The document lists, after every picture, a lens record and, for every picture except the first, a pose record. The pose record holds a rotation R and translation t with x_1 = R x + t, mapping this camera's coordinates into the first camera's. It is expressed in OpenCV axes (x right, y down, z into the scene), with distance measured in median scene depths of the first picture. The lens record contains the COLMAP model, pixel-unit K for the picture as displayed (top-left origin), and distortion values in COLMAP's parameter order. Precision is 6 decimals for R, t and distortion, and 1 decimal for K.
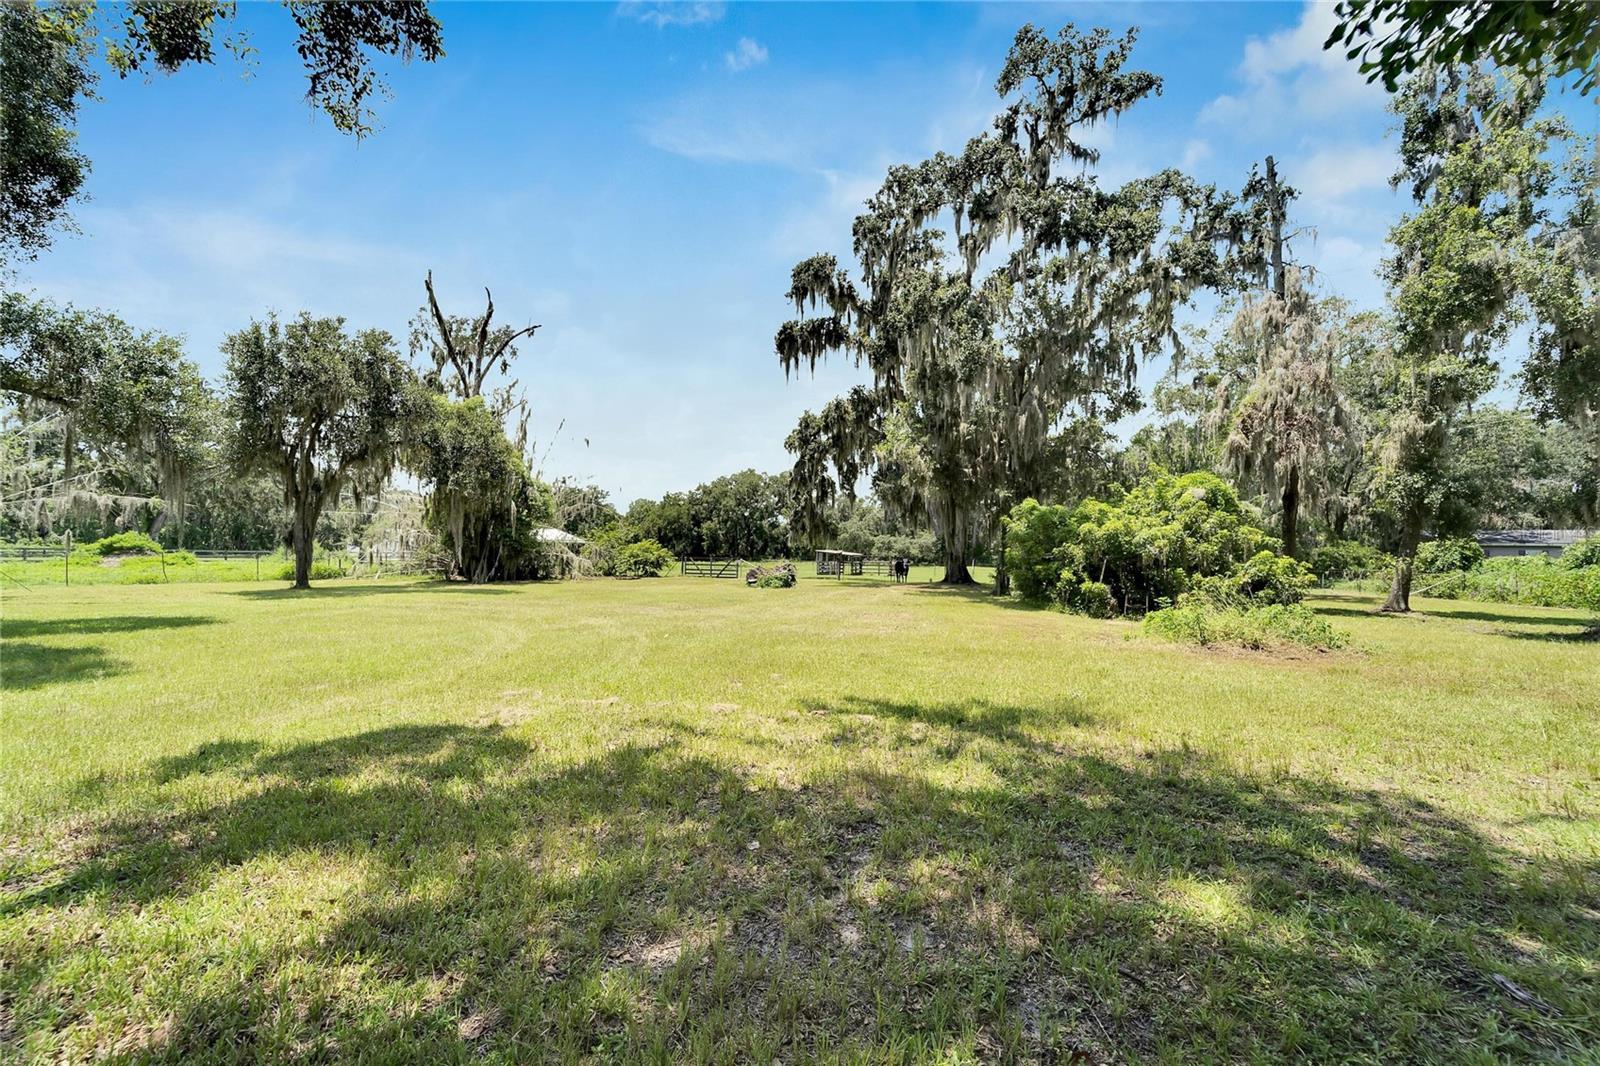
lens RADIAL K [[654.6, 0, 784.5], [0, 654.6, 542.7], [0, 0, 1]] dist [-0.001373, 0.000033]
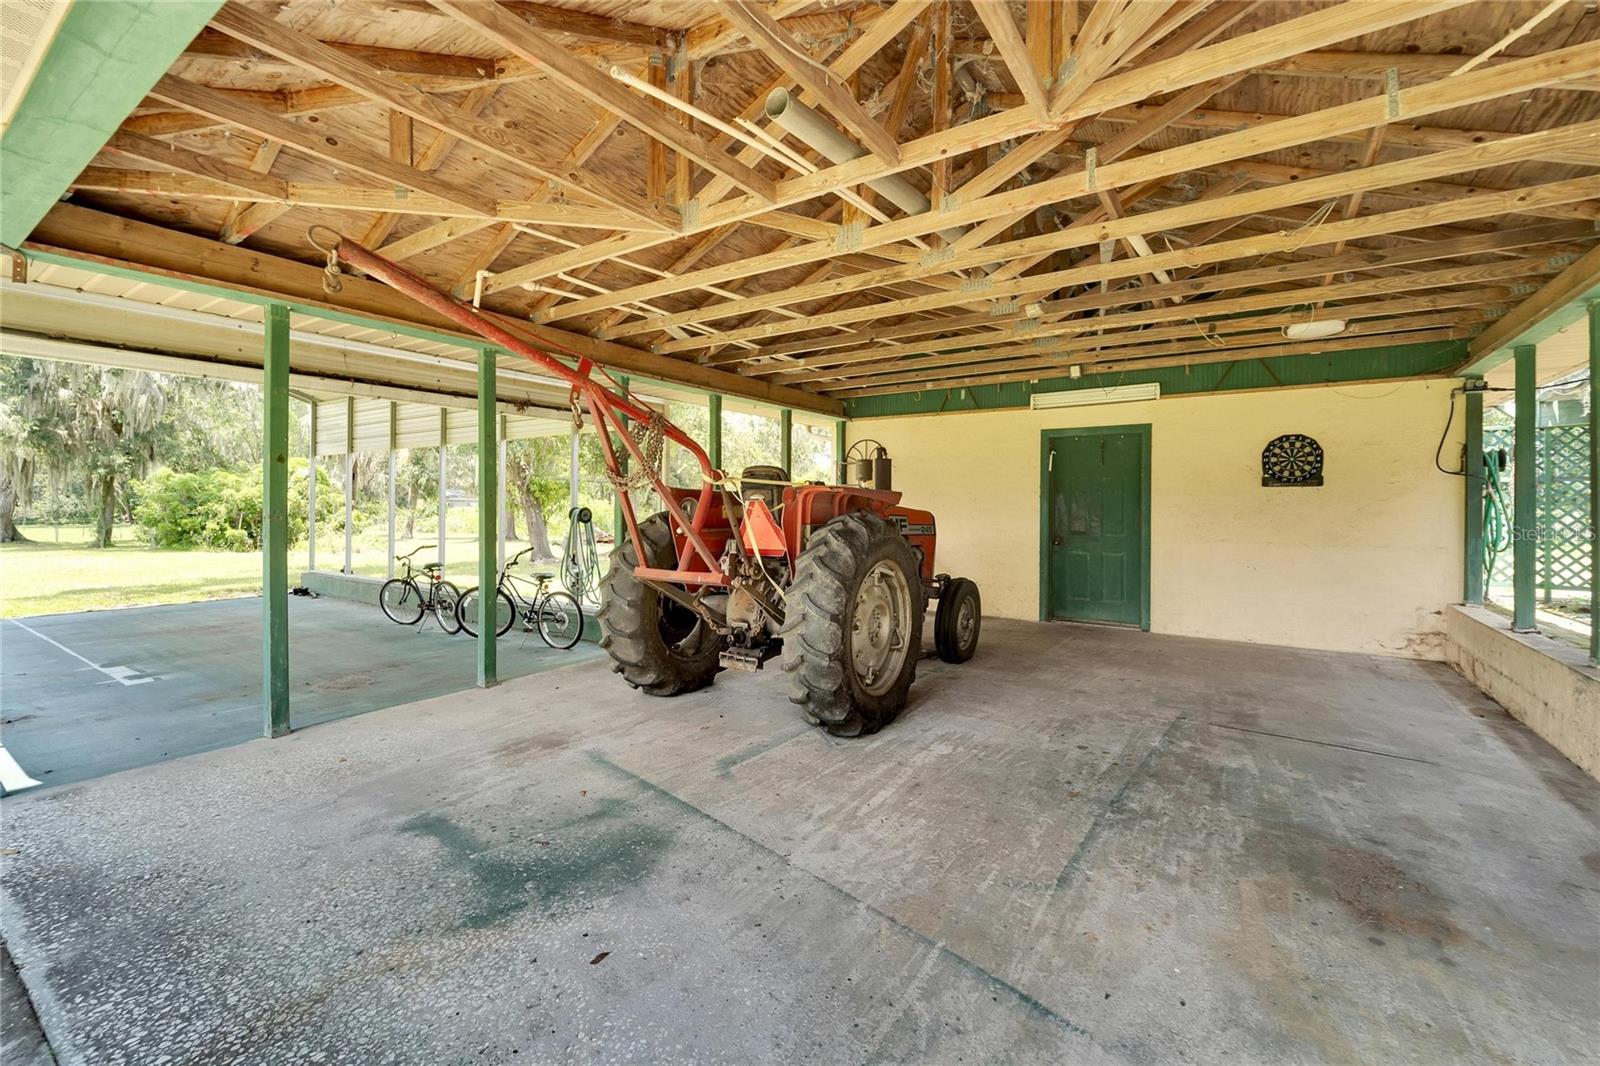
lens RADIAL K [[675.2, 0, 799.2], [0, 675.2, 503.6], [0, 0, 1]] dist [0.000889, 0.000219]
pose [[0.281692, -0.004325, 0.959495, -0.620801], [-0.006587, 0.999958, 0.006442, -0.016155], [-0.959482, -0.008135, 0.281651, -0.640770]]
